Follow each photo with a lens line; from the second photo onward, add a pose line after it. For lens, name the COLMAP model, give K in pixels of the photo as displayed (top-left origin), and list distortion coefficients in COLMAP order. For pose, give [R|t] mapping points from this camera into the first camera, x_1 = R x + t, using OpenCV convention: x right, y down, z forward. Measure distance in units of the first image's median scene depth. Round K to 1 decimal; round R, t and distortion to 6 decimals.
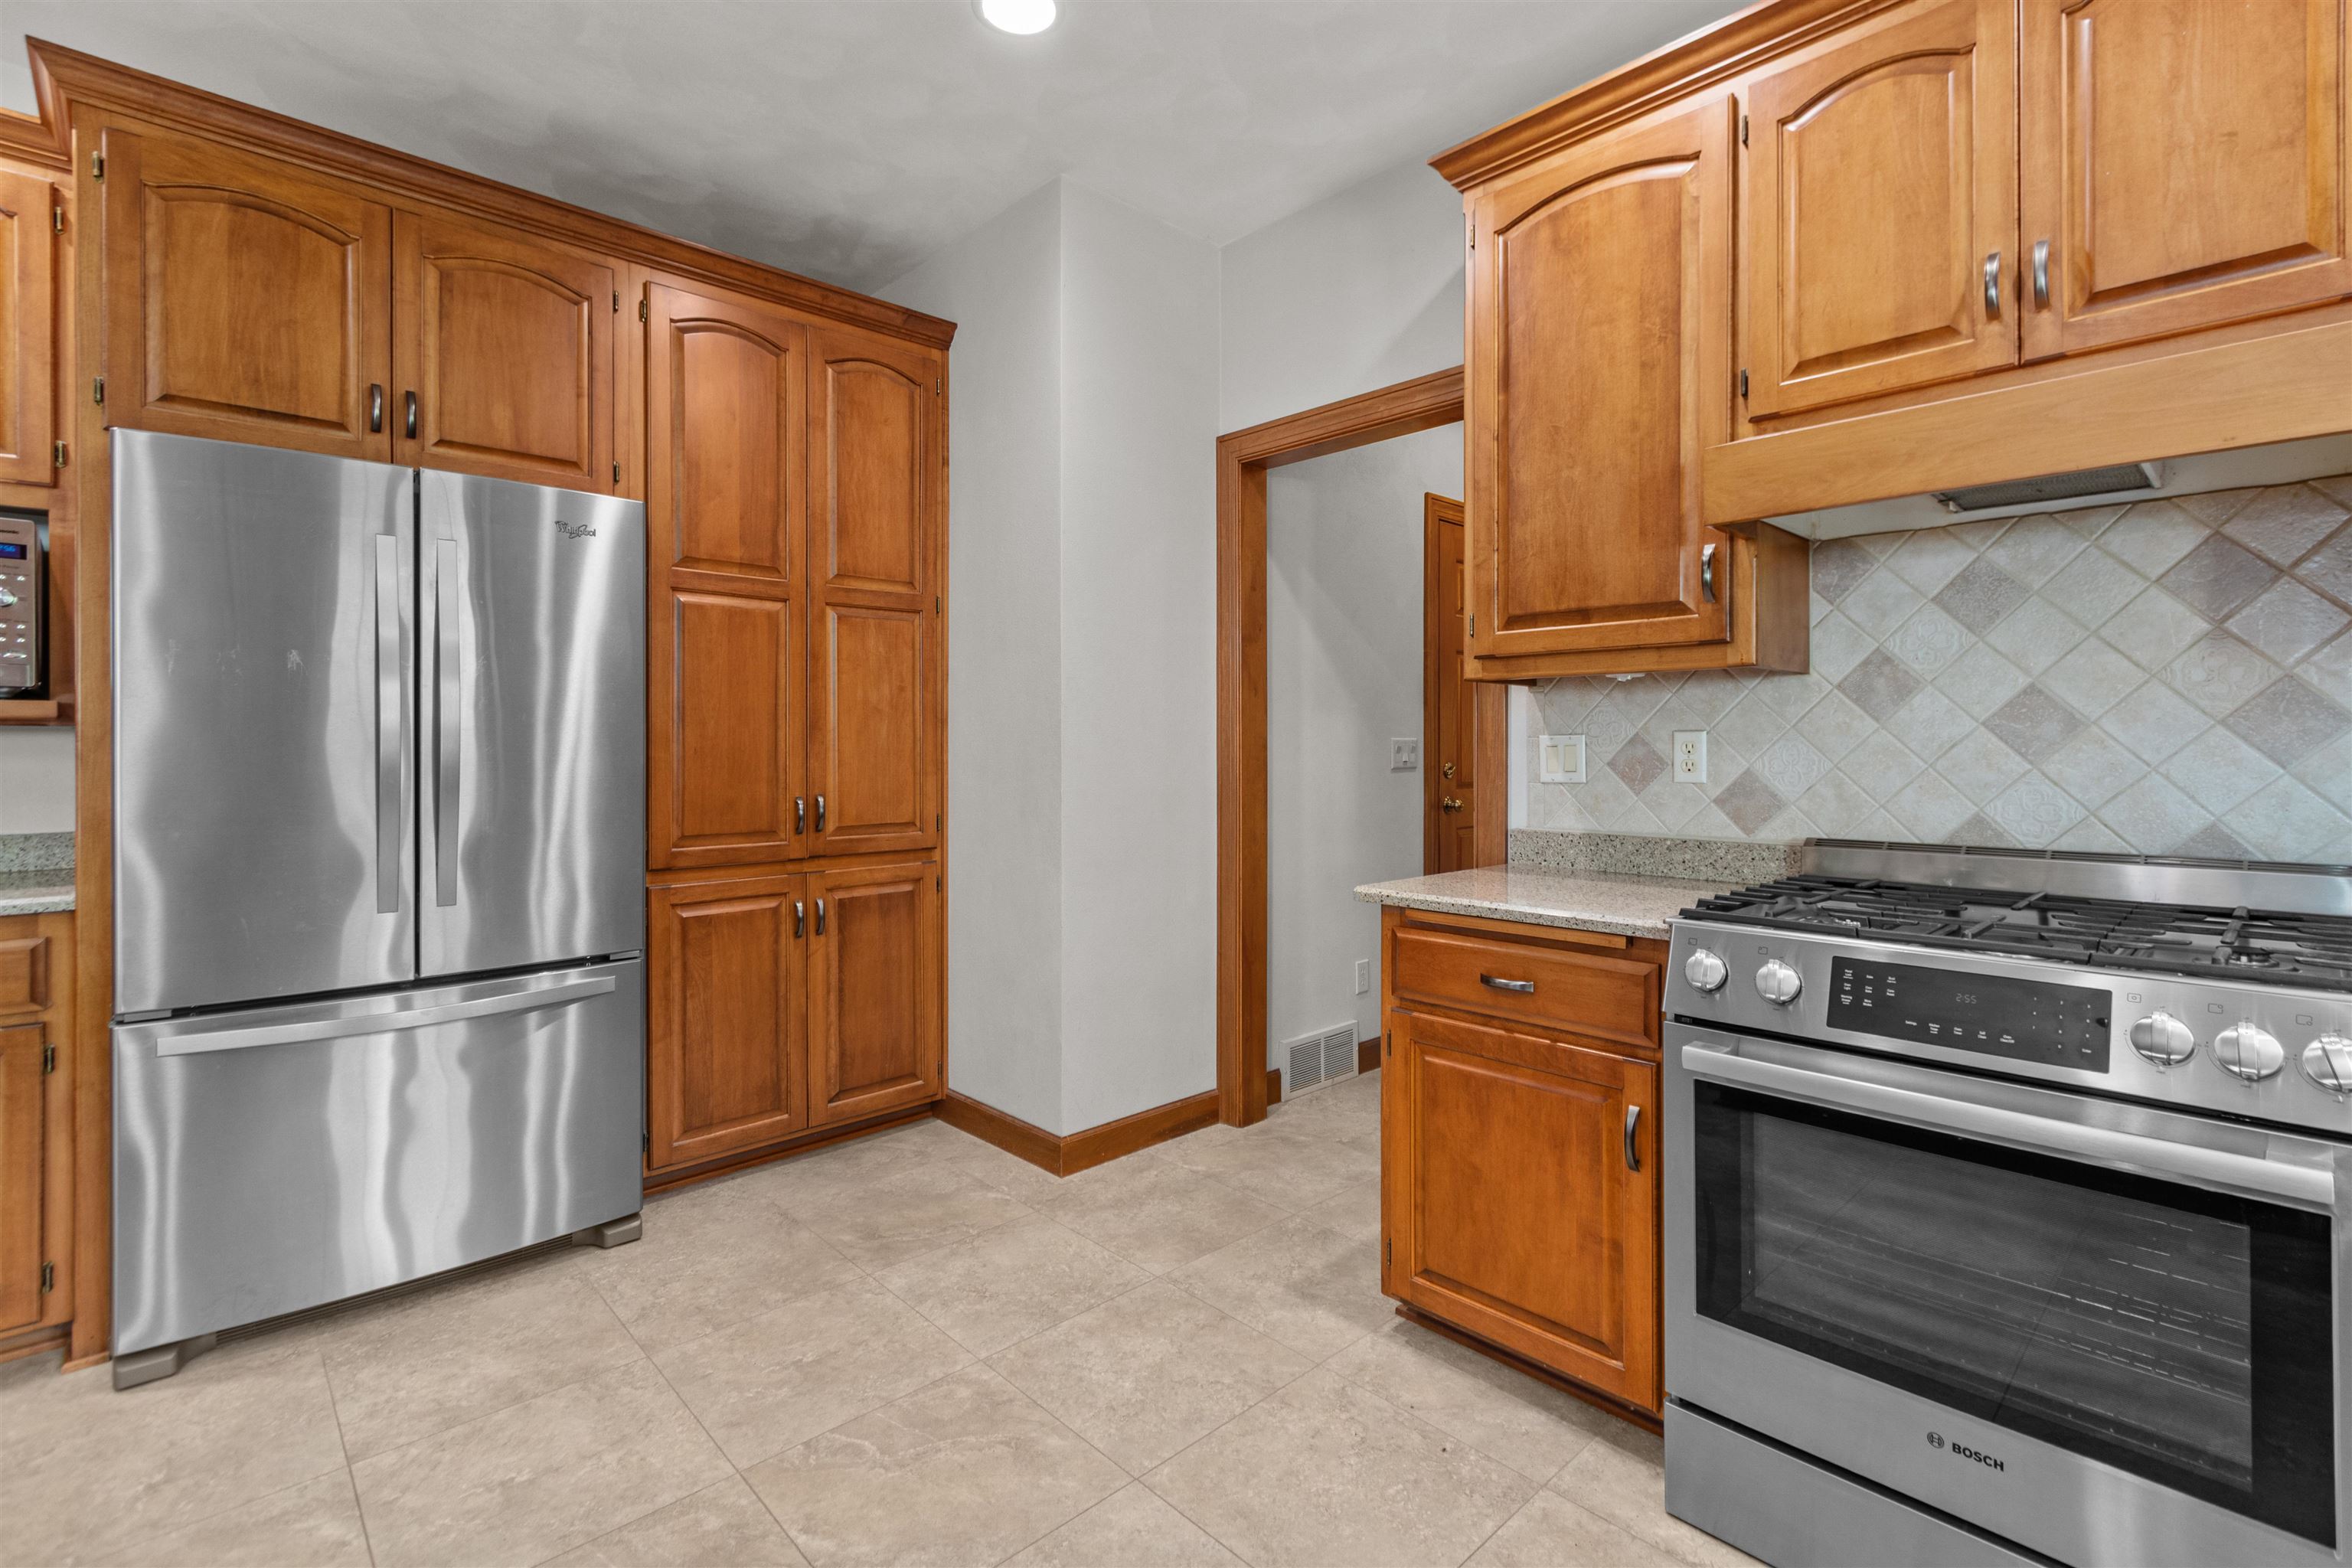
lens RADIAL K [[1070.2, 0, 1184.7], [0, 1070.2, 747.7], [0, 0, 1]] dist [0.005665, -0.002670]
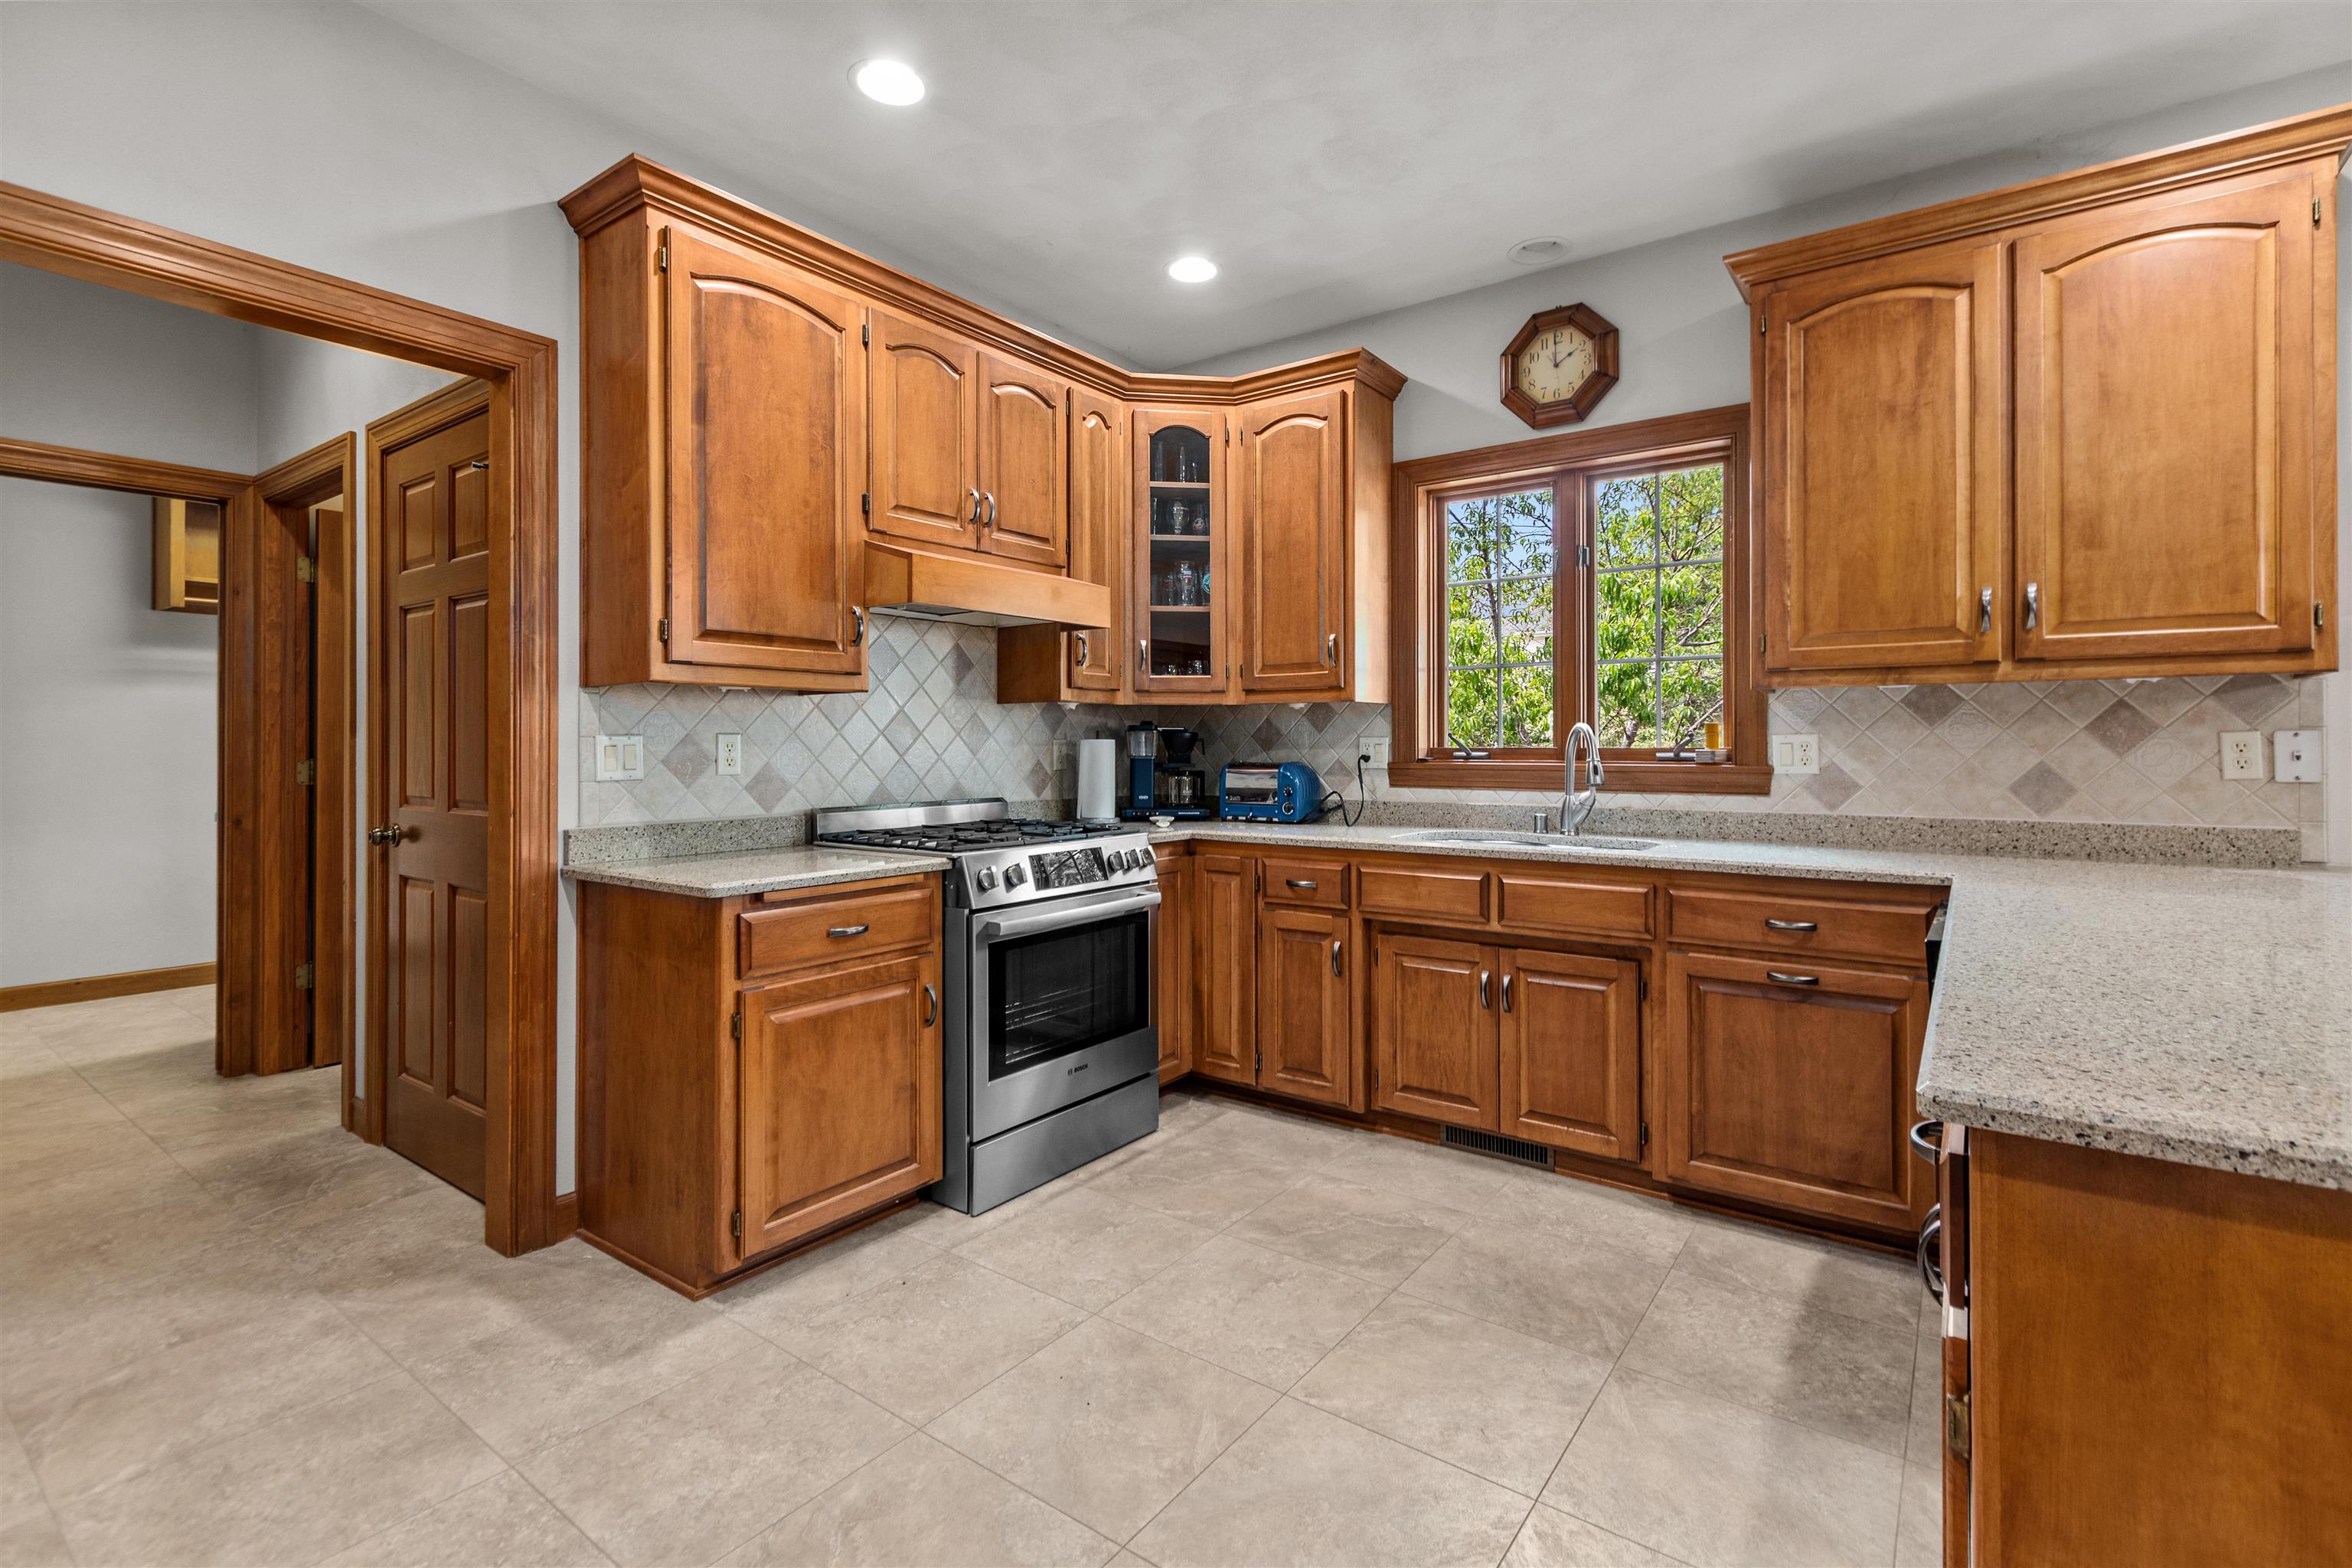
lens RADIAL K [[1070.2, 0, 1190.3], [0, 1070.2, 743.5], [0, 0, 1]] dist [0.005665, -0.002670]
pose [[-0.183413, 0.001629, 0.983035, -0.915601], [0.003357, 0.999994, -0.001030, -0.001111], [-0.983030, 0.003111, -0.183417, 0.738665]]
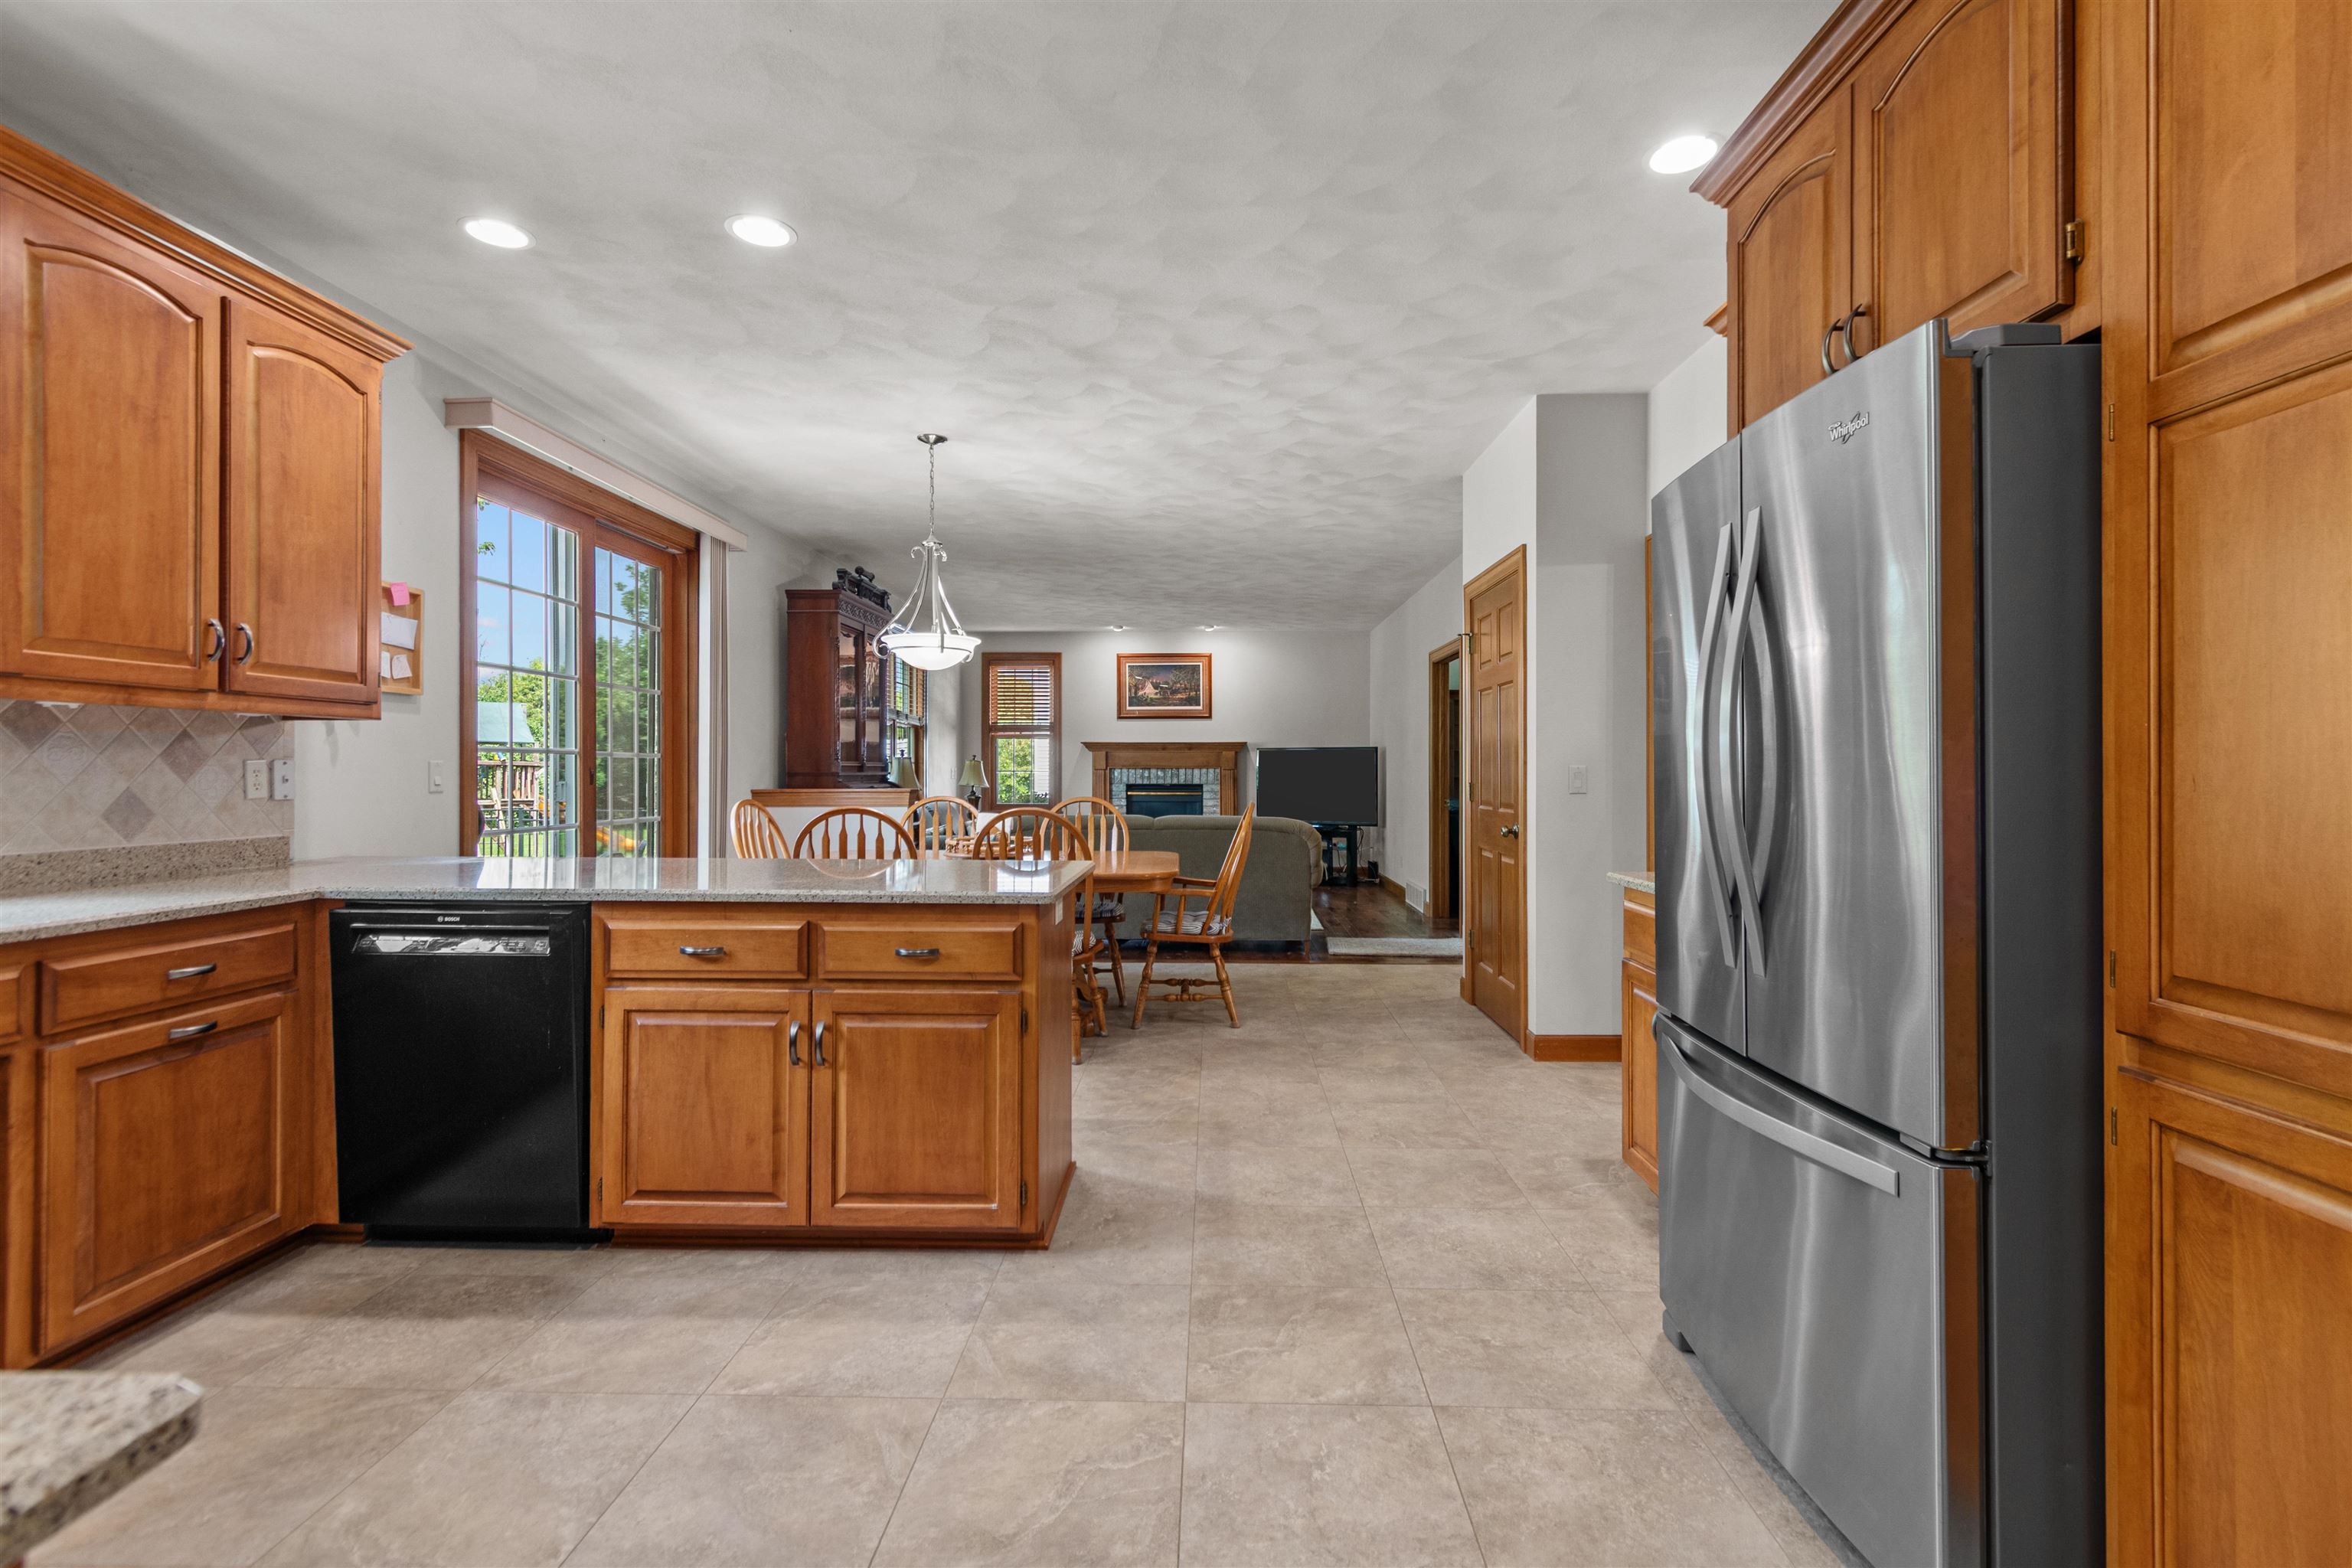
lens RADIAL K [[1070.2, 0, 1182.9], [0, 1070.2, 768.9], [0, 0, 1]] dist [0.005665, -0.002670]
pose [[-0.703704, -0.002908, -0.710487, 0.173467], [-0.003075, 0.999995, -0.001047, -0.002080], [0.710487, 0.001448, -0.703709, 1.311920]]
